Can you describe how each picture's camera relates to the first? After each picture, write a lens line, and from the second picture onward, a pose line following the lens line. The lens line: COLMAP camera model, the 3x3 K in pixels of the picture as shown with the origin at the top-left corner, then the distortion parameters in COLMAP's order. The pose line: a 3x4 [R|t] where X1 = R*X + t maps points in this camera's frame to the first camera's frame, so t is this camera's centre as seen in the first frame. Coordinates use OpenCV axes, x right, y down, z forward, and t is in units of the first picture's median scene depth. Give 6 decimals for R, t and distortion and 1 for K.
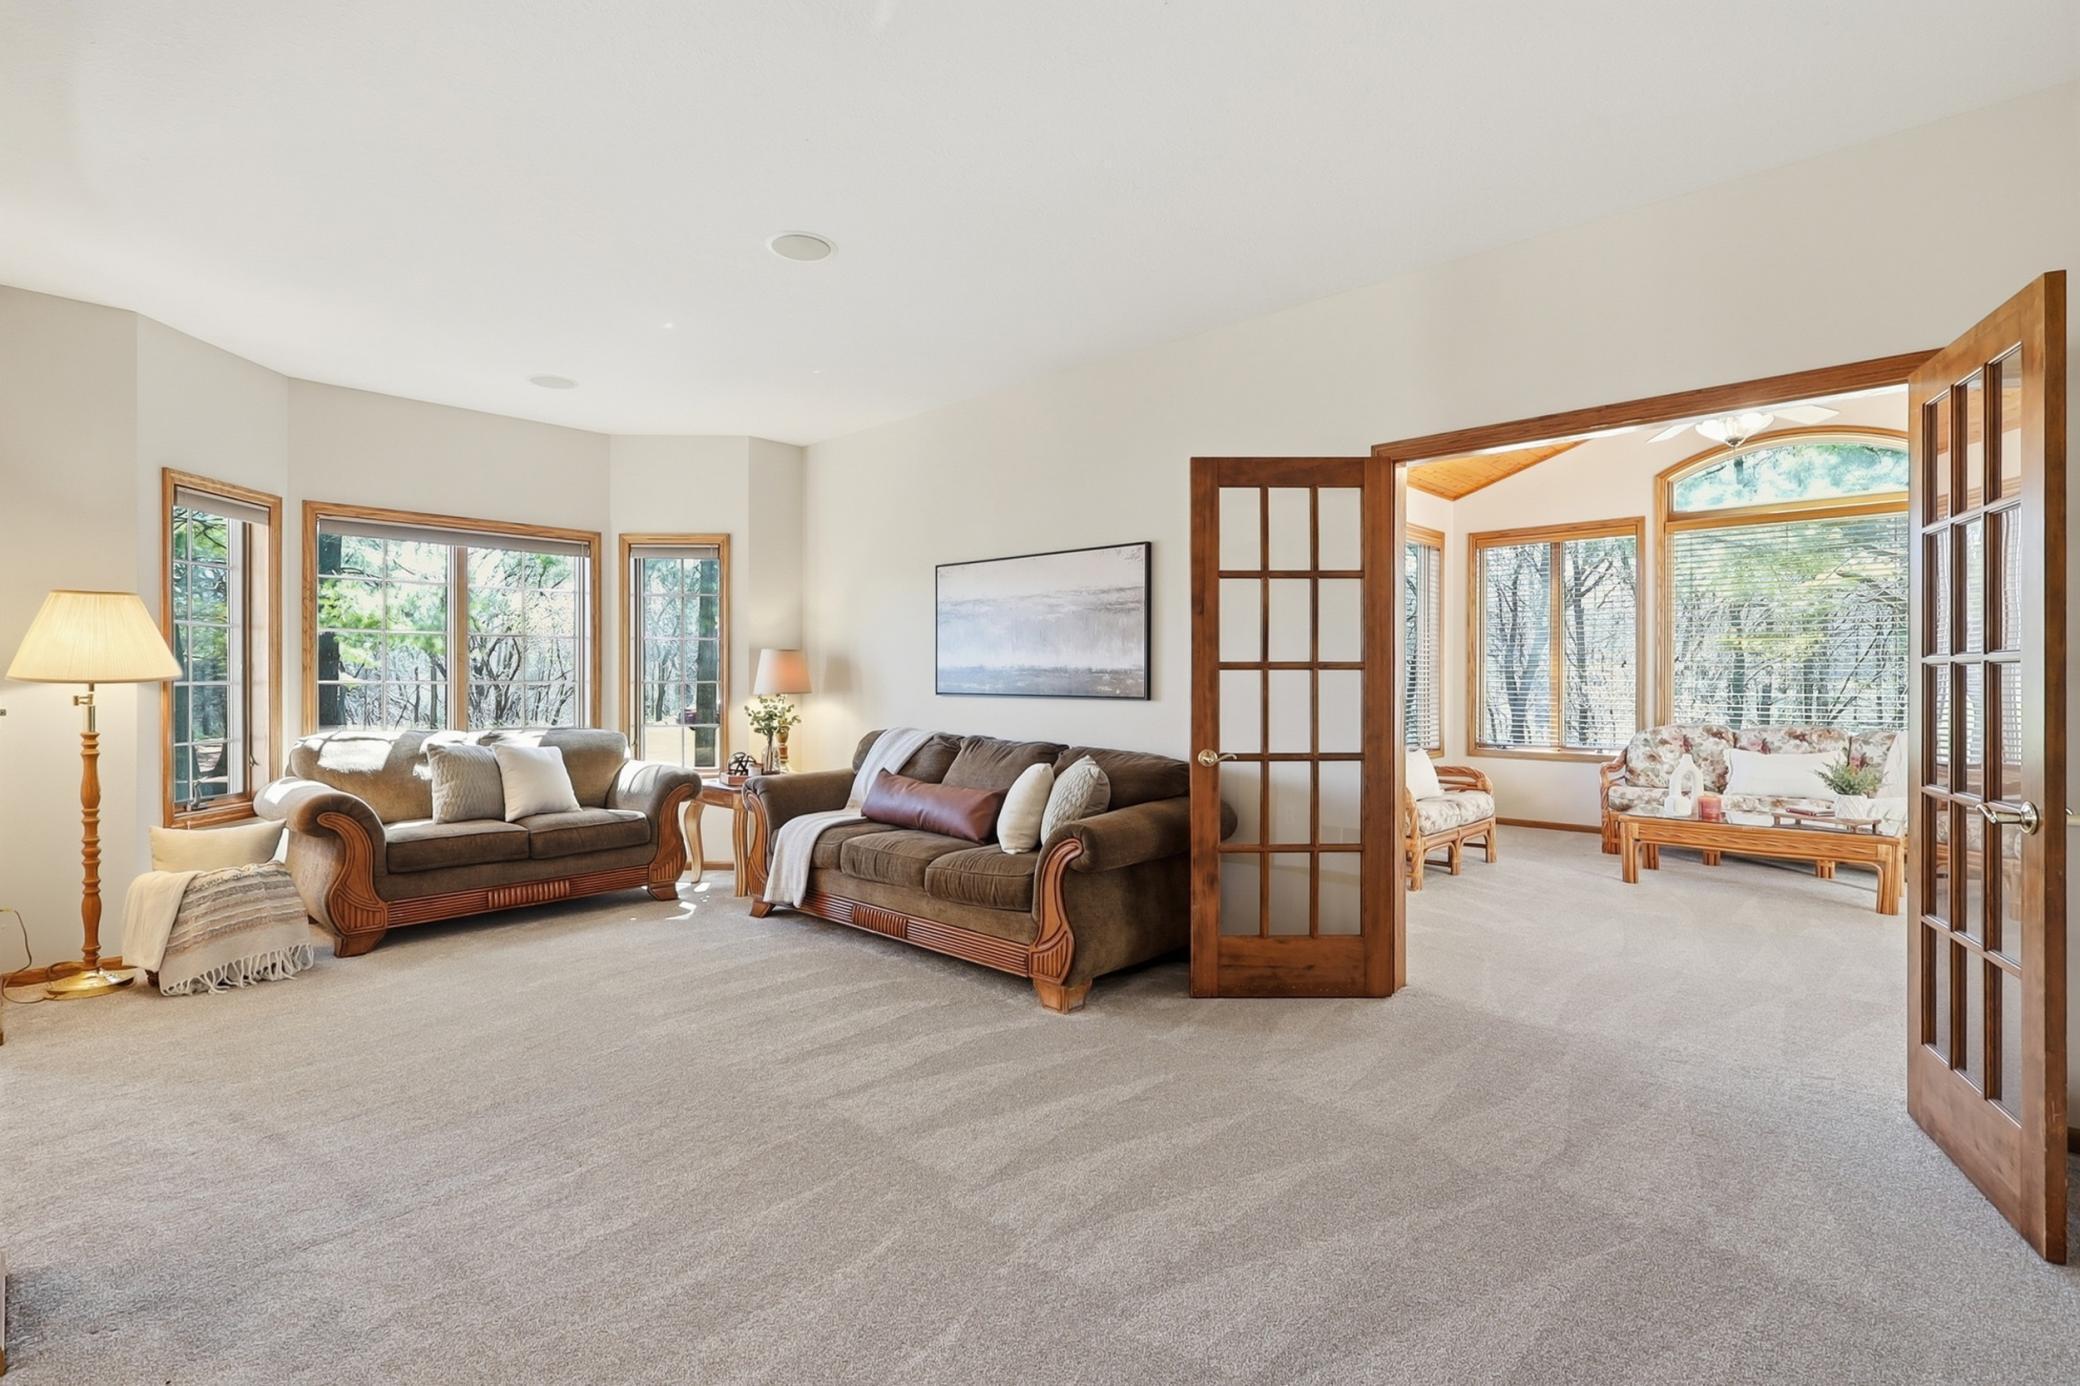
lens RADIAL K [[984.8, 0, 1036.7], [0, 984.8, 666.0], [0, 0, 1]] dist [-0.000824, -0.000165]
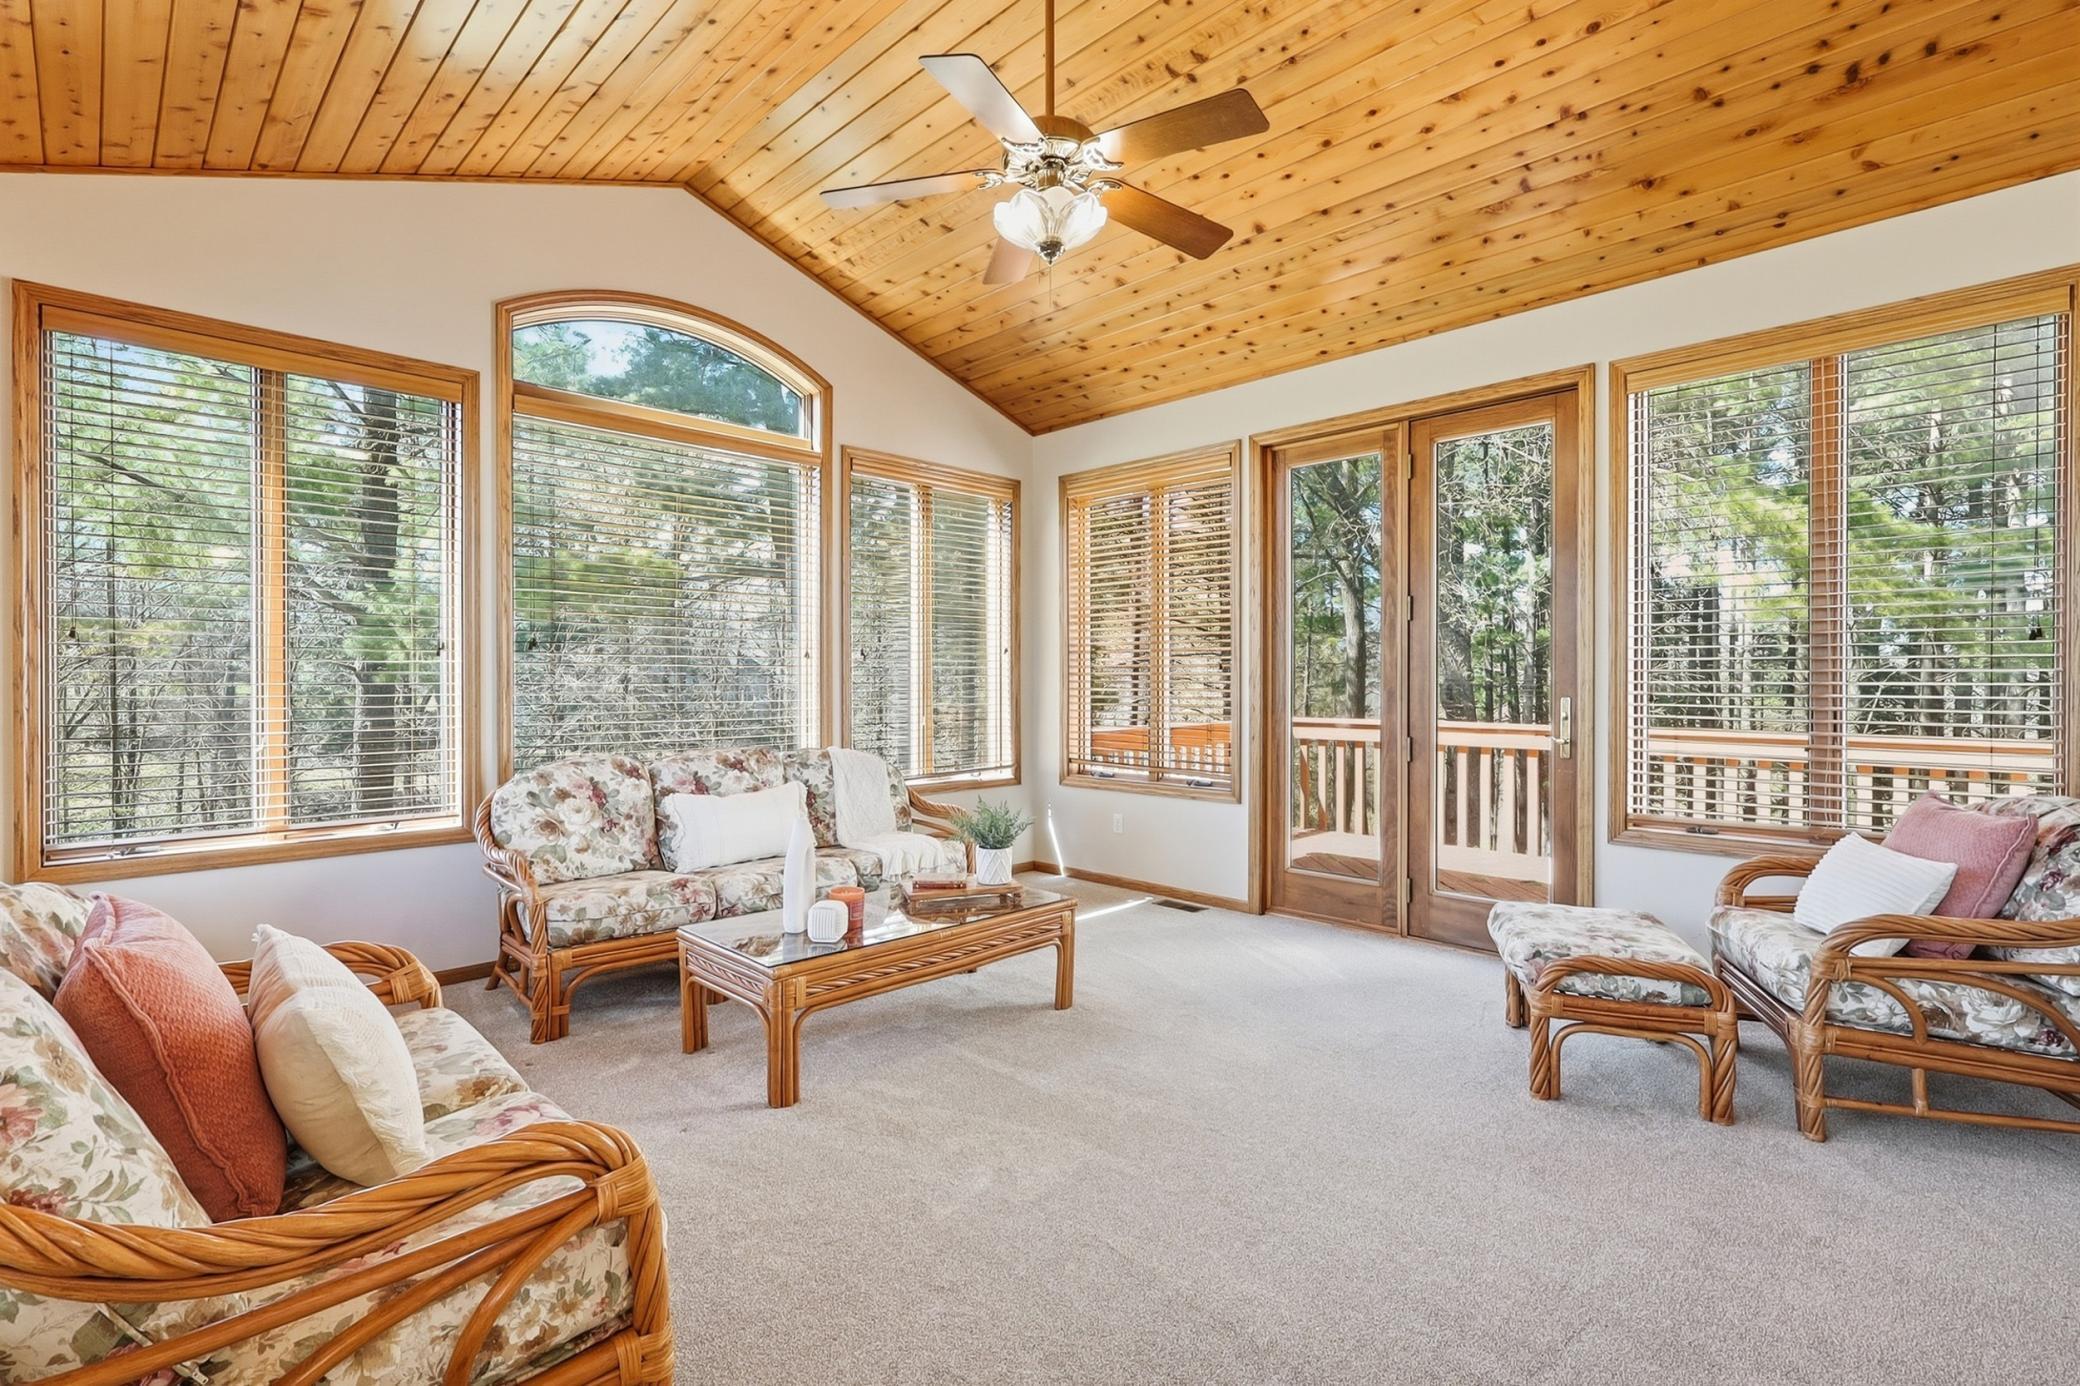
lens RADIAL K [[984.8, 0, 1036.7], [0, 984.8, 666.0], [0, 0, 1]] dist [-0.000824, -0.000165]
pose [[0.054898, 0.015264, 0.998375, 0.113393], [-0.009961, 0.999842, -0.014738, 0.012380], [-0.998442, -0.009136, 0.055041, 0.717465]]
